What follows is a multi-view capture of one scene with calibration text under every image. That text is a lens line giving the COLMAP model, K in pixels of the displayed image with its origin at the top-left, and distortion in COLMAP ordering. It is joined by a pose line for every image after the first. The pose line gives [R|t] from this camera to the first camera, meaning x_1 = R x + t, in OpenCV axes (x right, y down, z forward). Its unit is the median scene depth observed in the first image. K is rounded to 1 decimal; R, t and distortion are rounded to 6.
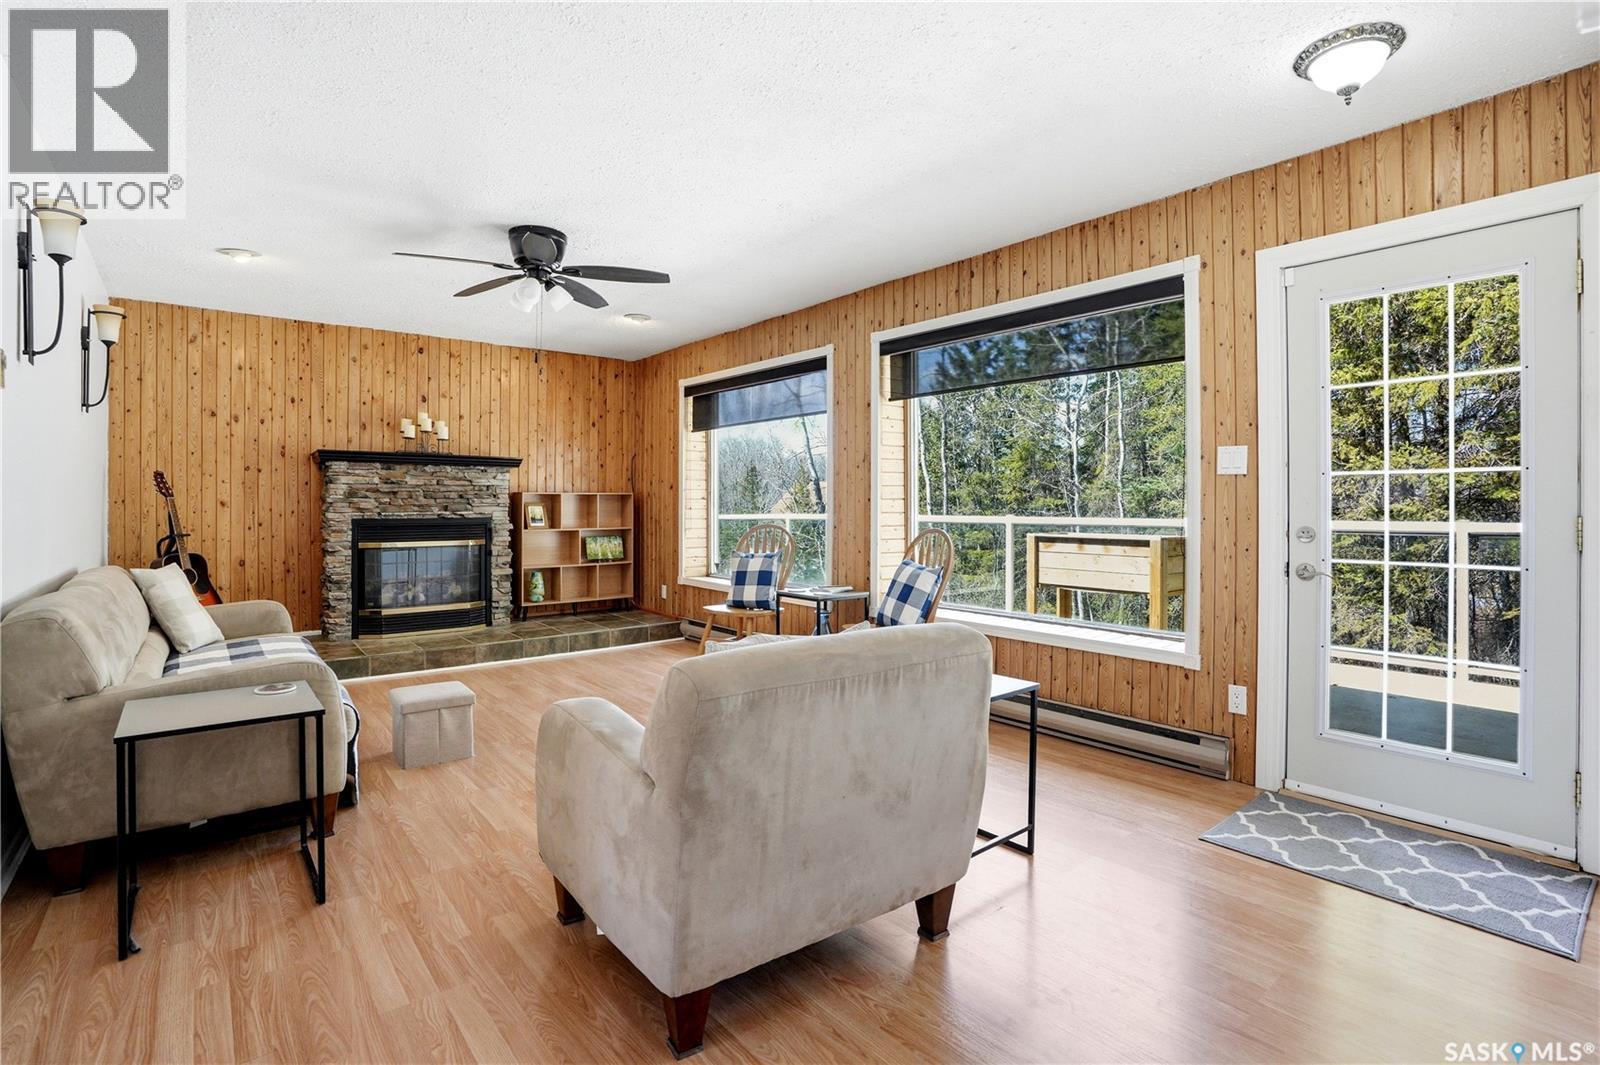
lens RADIAL K [[745.2, 0, 801.4], [0, 745.2, 512.9], [0, 0, 1]] dist [-0.061113, 0.000533]
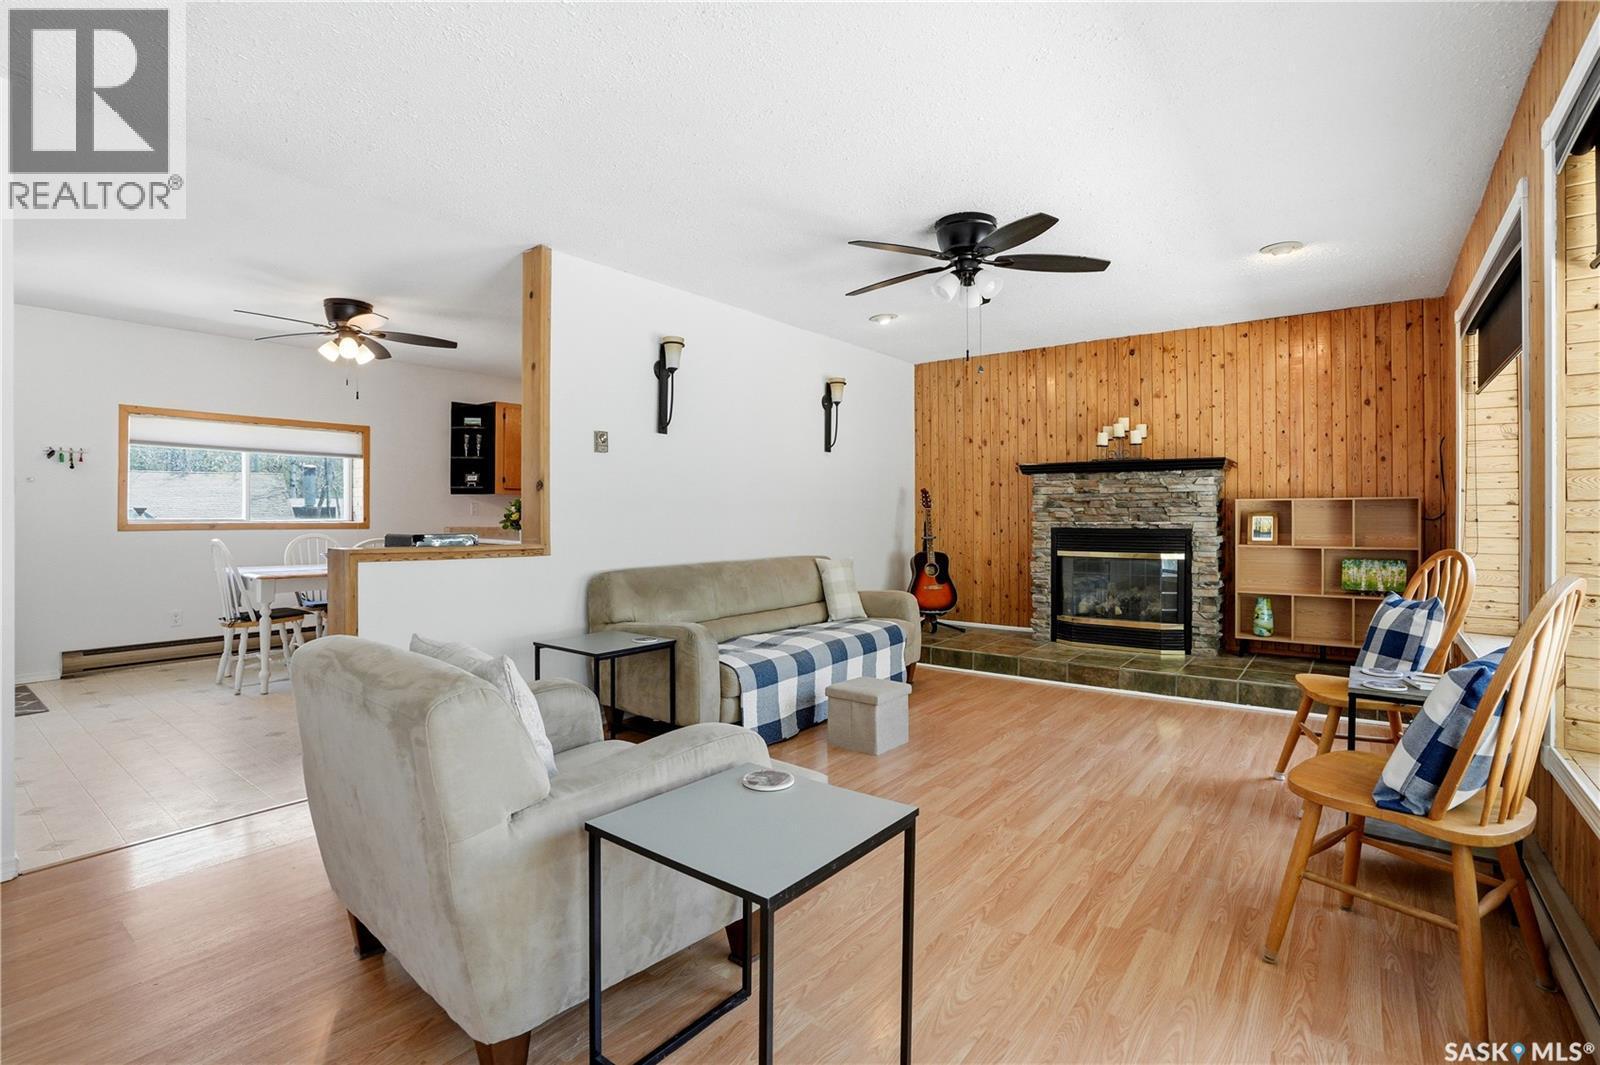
lens RADIAL K [[745.2, 0, 801.4], [0, 745.2, 512.9], [0, 0, 1]] dist [-0.061113, 0.000533]
pose [[0.229813, -0.001875, -0.973233, 0.311731], [-0.010890, 0.999931, -0.004499, -0.003634], [0.973174, 0.011633, 0.229777, 0.363302]]
